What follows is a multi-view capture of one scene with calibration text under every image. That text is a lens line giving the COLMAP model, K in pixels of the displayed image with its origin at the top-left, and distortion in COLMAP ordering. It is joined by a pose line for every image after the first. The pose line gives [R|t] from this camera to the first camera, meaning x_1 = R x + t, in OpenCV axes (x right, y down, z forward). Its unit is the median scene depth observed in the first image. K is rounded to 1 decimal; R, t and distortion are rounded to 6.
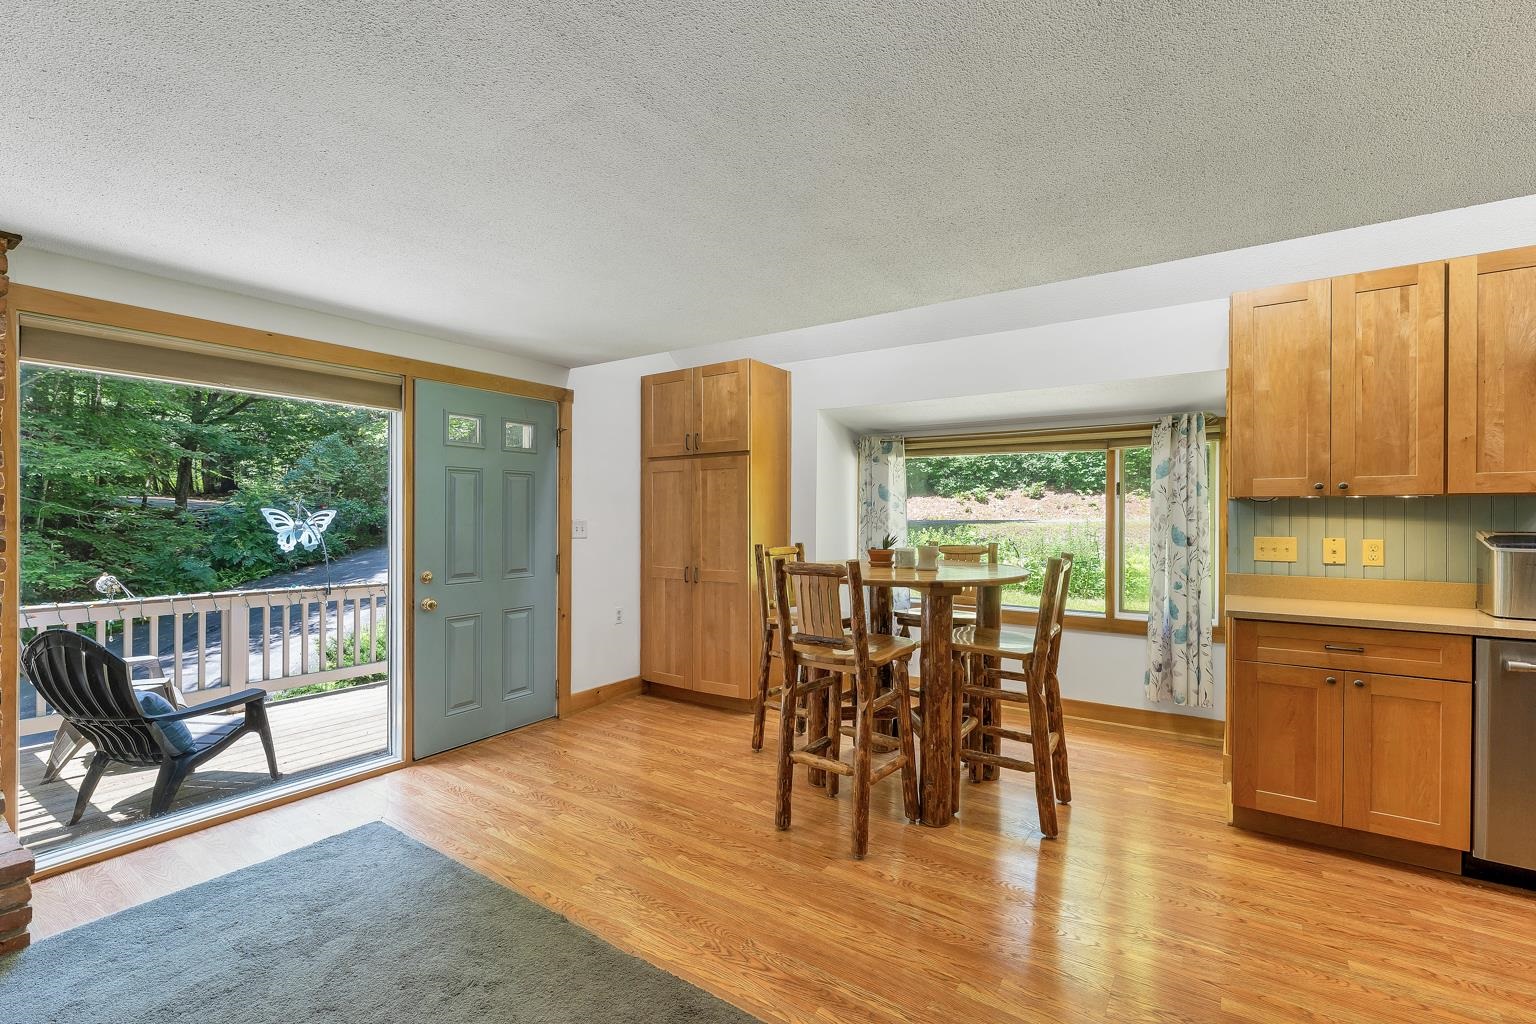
lens RADIAL K [[677.9, 0, 760.0], [0, 677.9, 521.4], [0, 0, 1]] dist [-0.000871, -0.000190]
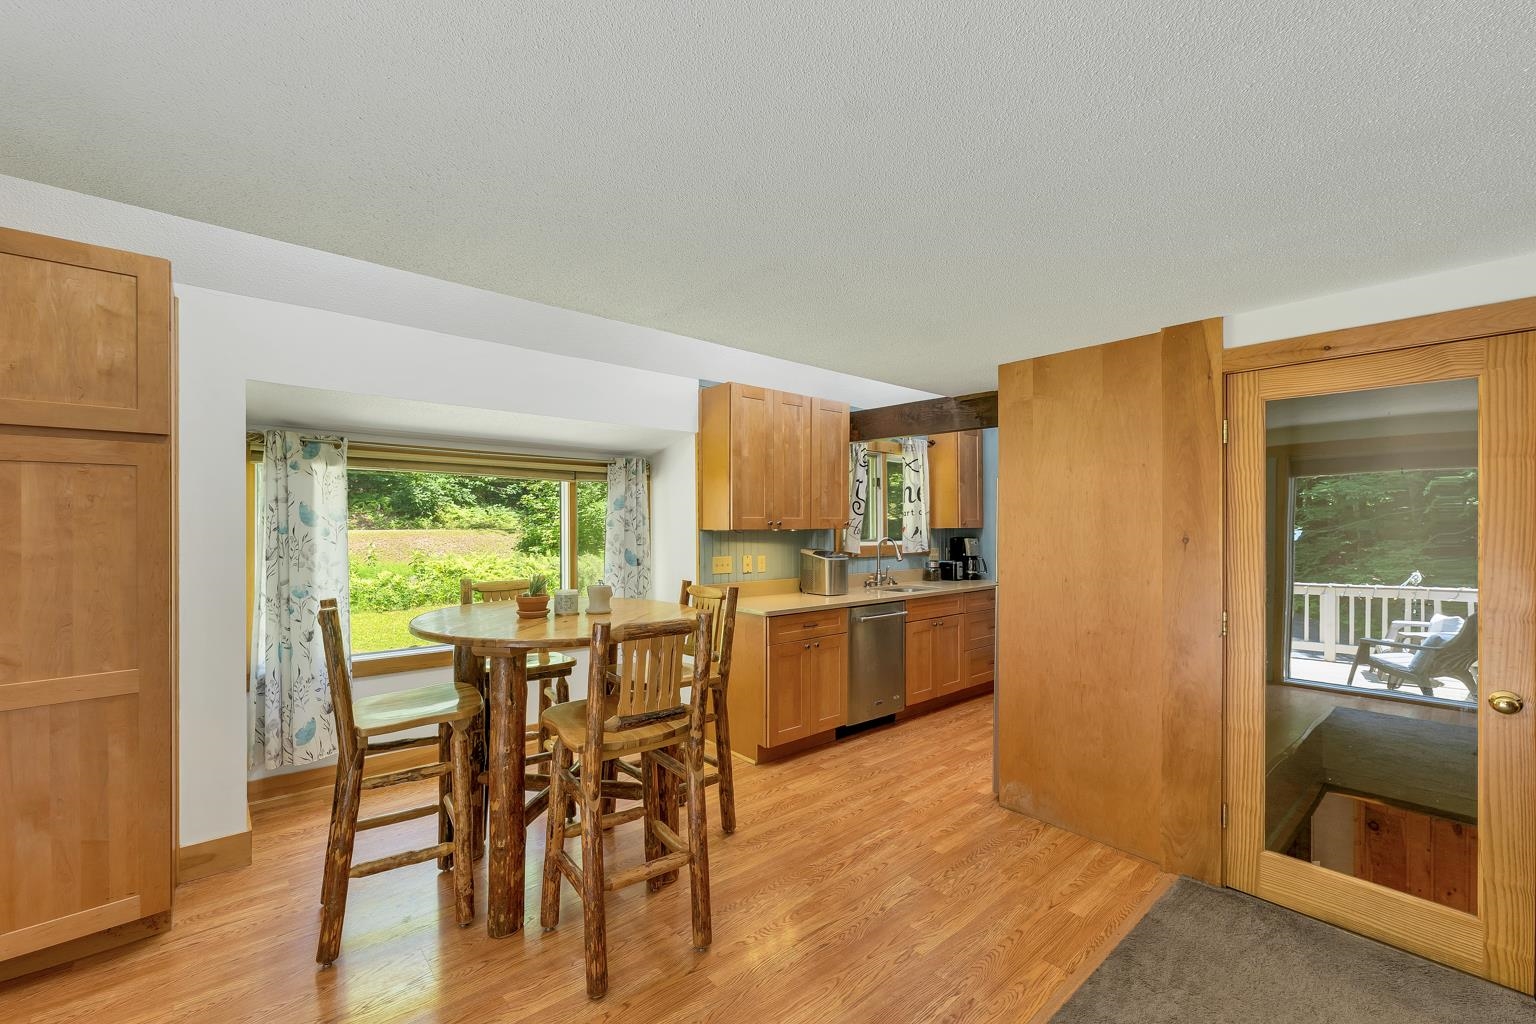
lens RADIAL K [[632.8, 0, 766.2], [0, 632.8, 521.6], [0, 0, 1]] dist [0.000593, -0.000107]
pose [[0.251363, 0.003045, 0.967888, -0.549491], [0.005811, 0.999972, -0.004655, -0.047336], [-0.967875, 0.006794, 0.251338, 0.619874]]
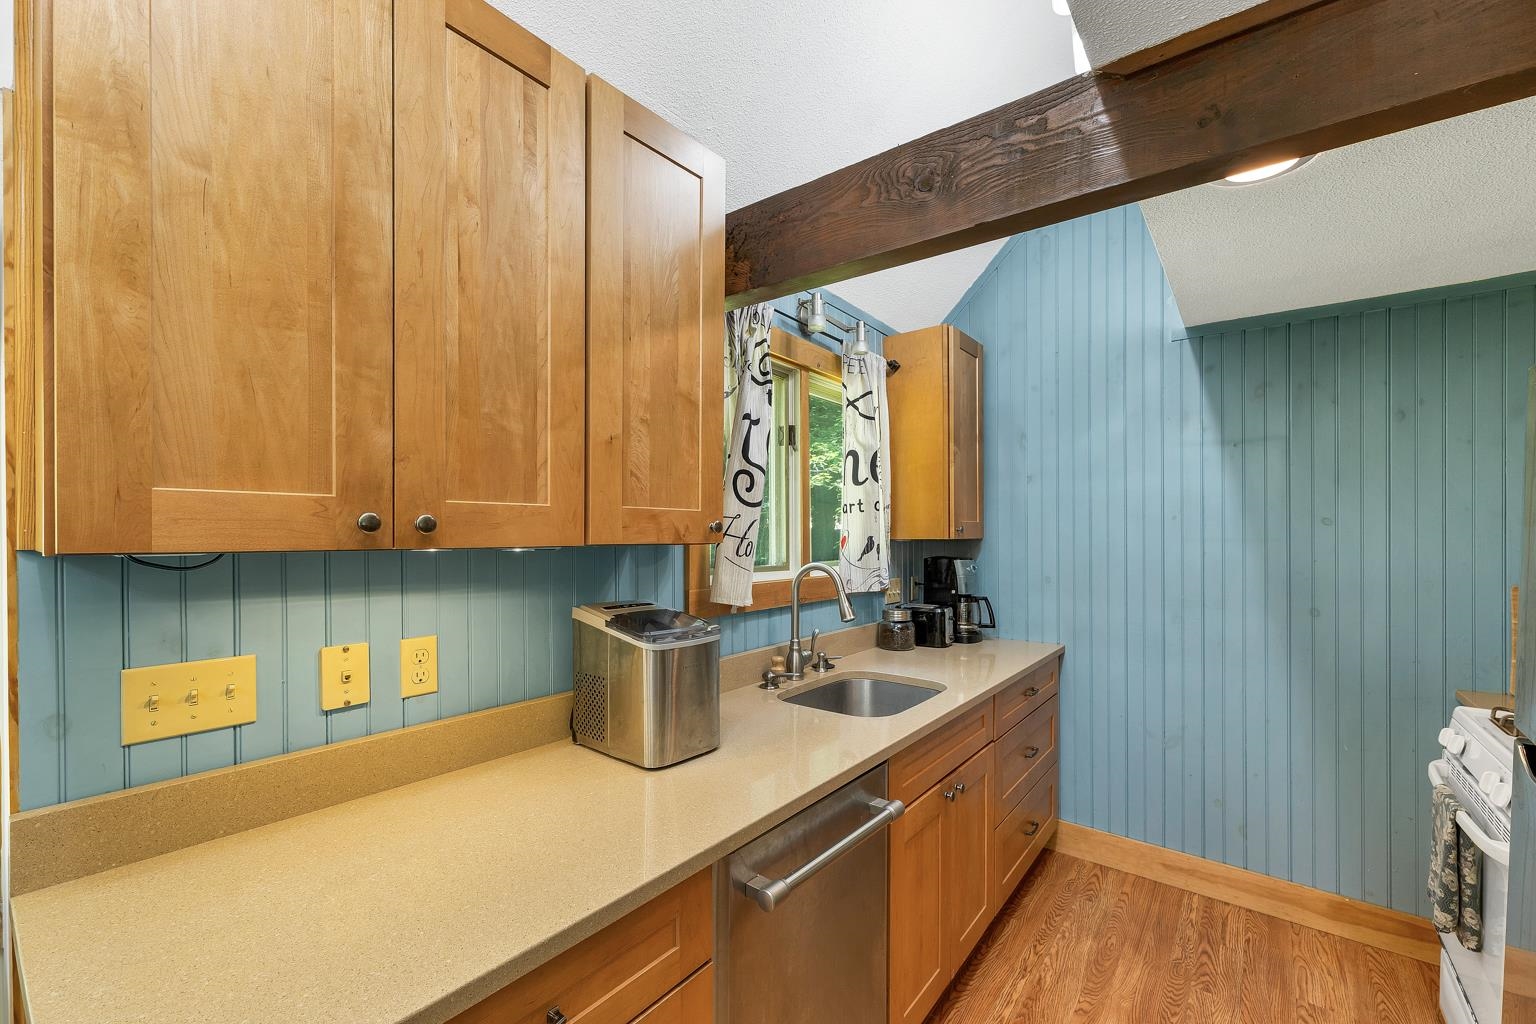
lens RADIAL K [[632.8, 0, 769.0], [0, 632.8, 533.6], [0, 0, 1]] dist [0.000593, -0.000107]
pose [[0.058702, -0.001925, 0.998274, 0.495853], [0.003799, 0.999991, 0.001705, -0.044011], [-0.998268, 0.003692, 0.058709, 0.746364]]
